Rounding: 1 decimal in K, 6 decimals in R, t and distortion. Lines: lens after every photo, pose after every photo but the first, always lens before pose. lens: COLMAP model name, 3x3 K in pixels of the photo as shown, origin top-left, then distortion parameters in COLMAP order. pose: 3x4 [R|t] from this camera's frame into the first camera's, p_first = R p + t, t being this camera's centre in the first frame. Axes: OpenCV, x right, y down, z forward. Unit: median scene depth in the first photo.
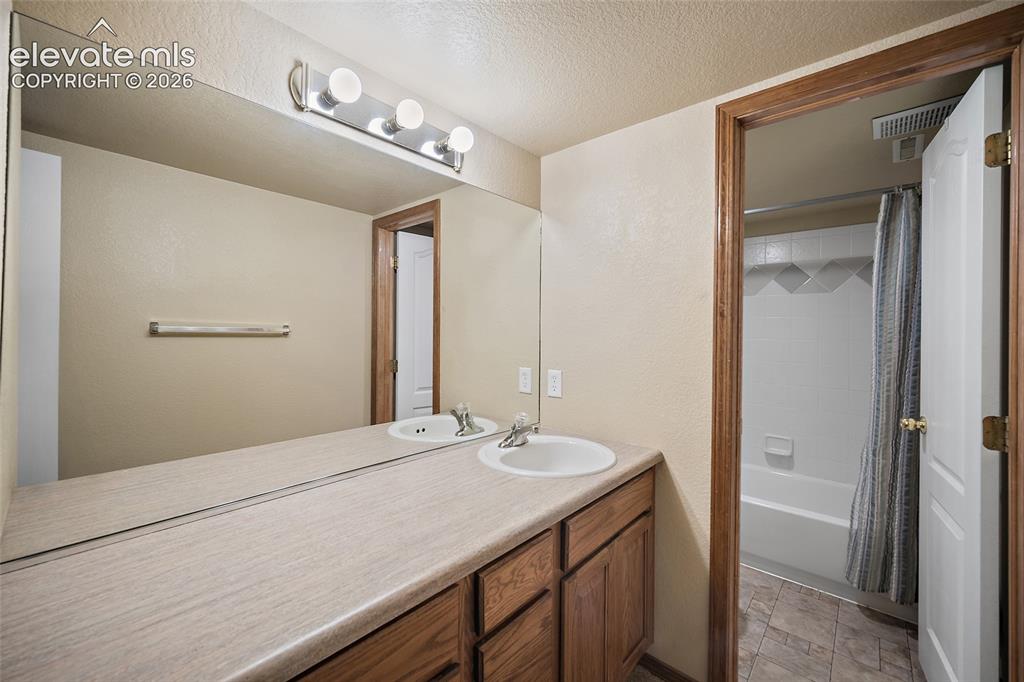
lens RADIAL K [[402.7, 0, 509.9], [0, 402.7, 339.7], [0, 0, 1]] dist [0.000055, 0.000033]
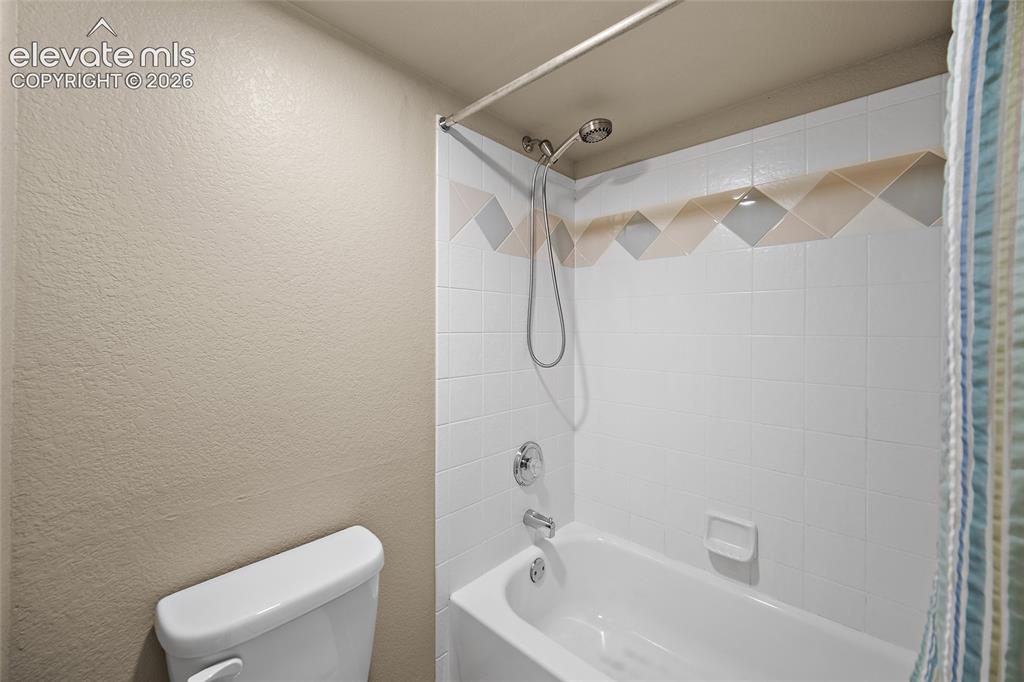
lens RADIAL K [[402.7, 0, 514.4], [0, 402.7, 339.5], [0, 0, 1]] dist [0.000055, 0.000033]
pose [[0.999846, -0.006441, -0.016334, 0.596028], [0.006479, 0.999976, 0.002300, -0.000254], [0.016319, -0.002406, 0.999864, 0.709012]]
